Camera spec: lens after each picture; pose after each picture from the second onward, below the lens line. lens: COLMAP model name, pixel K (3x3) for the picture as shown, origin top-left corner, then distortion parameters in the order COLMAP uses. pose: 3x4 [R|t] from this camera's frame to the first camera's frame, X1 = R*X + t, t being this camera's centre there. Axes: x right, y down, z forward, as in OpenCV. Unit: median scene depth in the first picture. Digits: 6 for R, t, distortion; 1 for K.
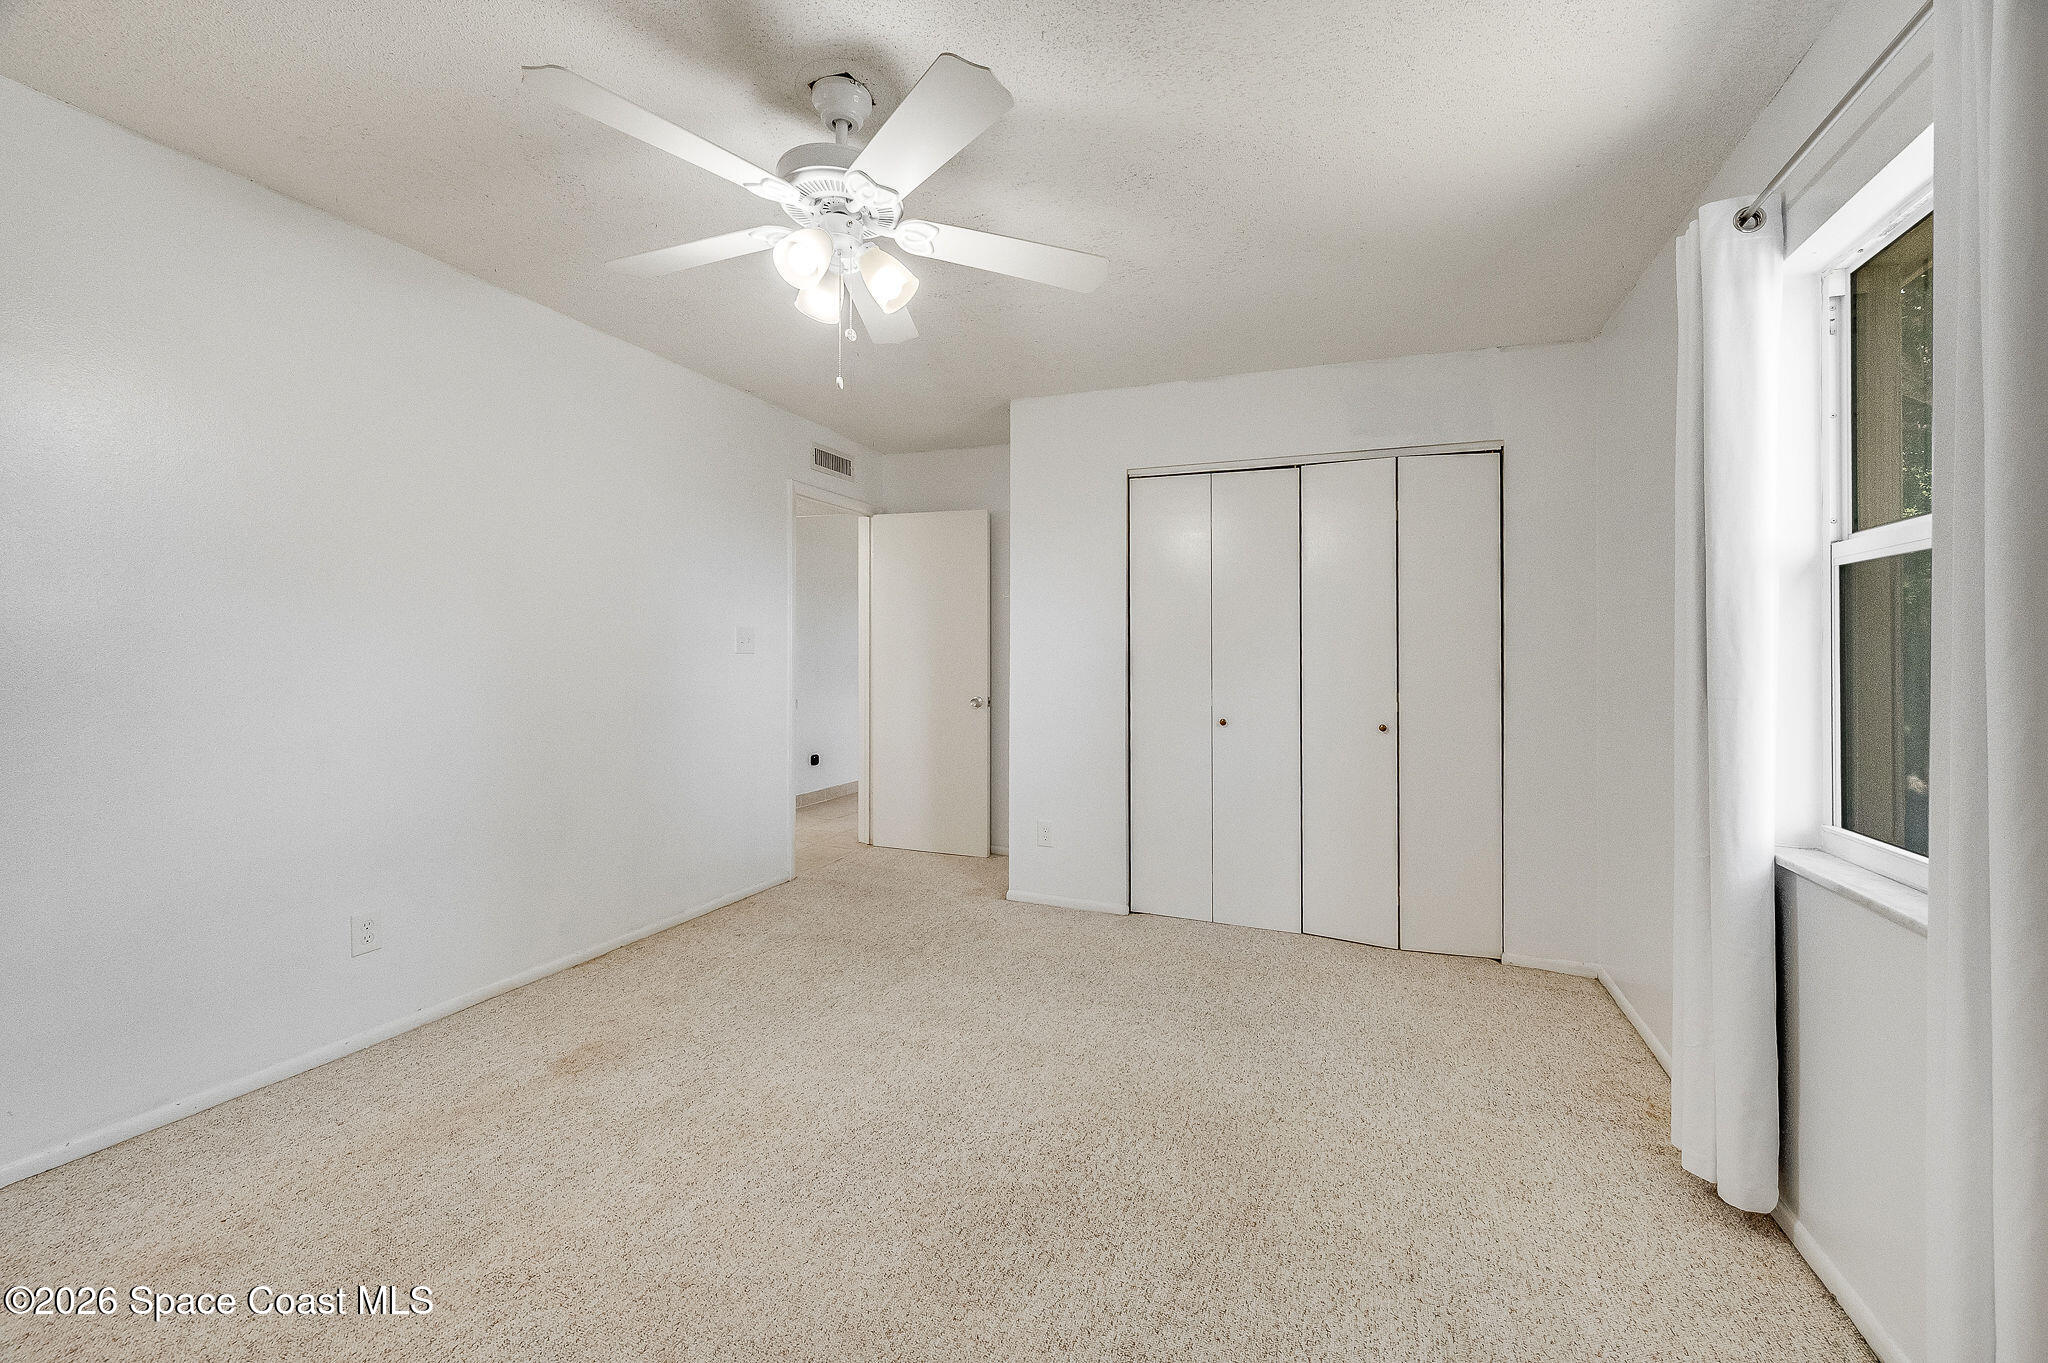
lens RADIAL K [[821.6, 0, 1027.6], [0, 821.6, 657.4], [0, 0, 1]] dist [-0.000049, -0.000081]
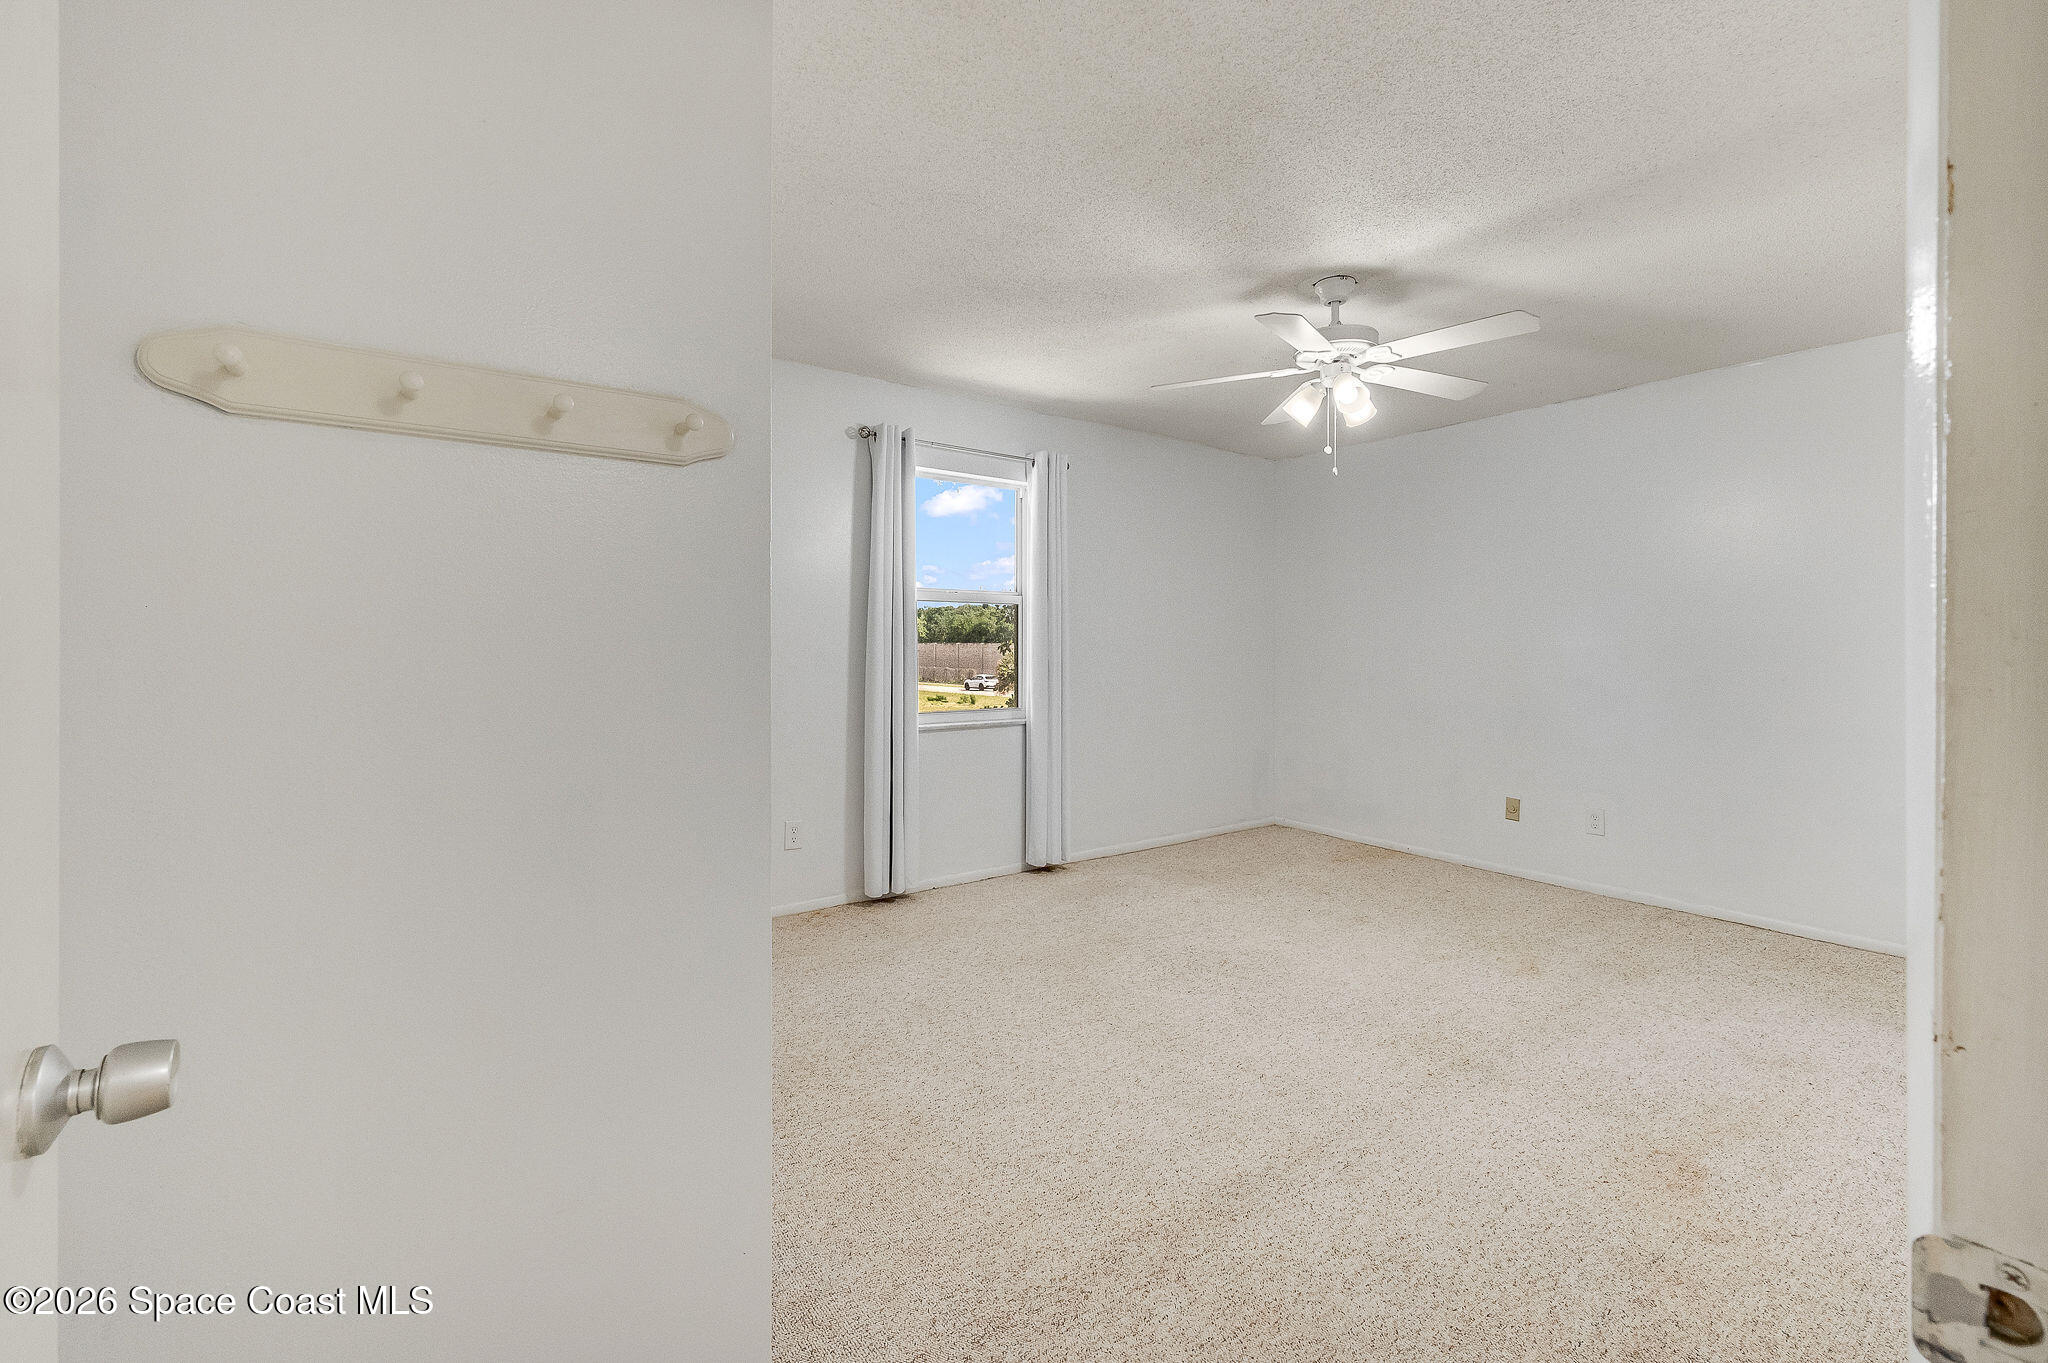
lens RADIAL K [[877.3, 0, 1027.5], [0, 877.3, 663.7], [0, 0, 1]] dist [-0.000315, 0.000145]
pose [[-0.851421, -0.029874, 0.523632, -0.490240], [-0.015311, 0.999367, 0.032119, -0.015720], [-0.524260, 0.019329, -0.851339, 2.253910]]
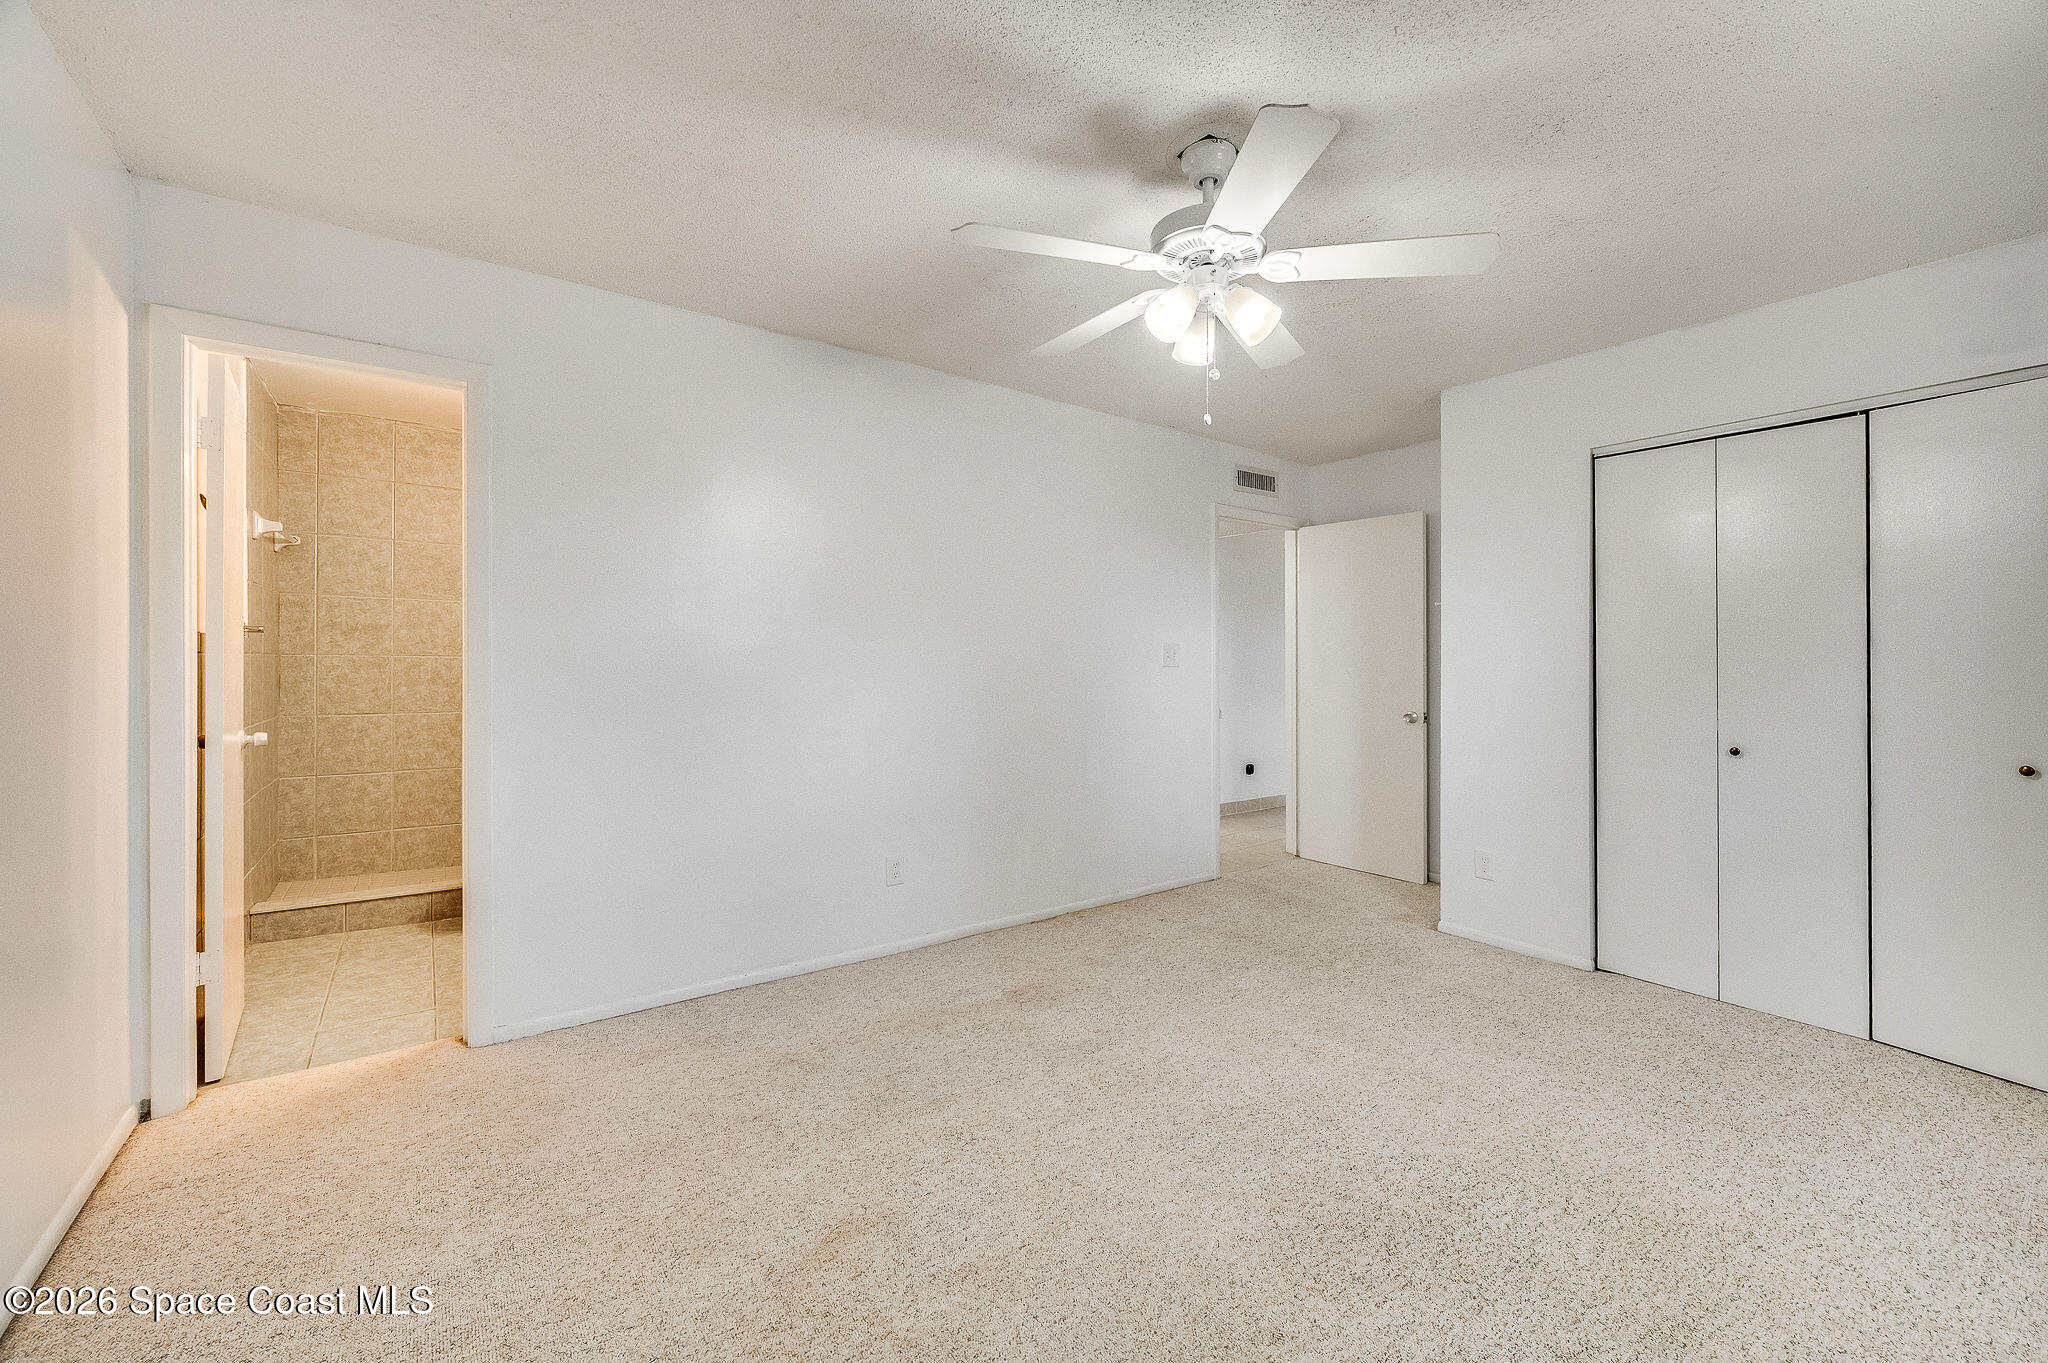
lens RADIAL K [[809.3, 0, 1024.0], [0, 809.3, 681.5], [0, 0, 1]] dist [0.000028, 0.000059]
pose [[0.848930, 0.006242, -0.528469, 0.108272], [0.001071, 0.999908, 0.013531, 0.000236], [0.528505, -0.012052, 0.848845, -0.038958]]
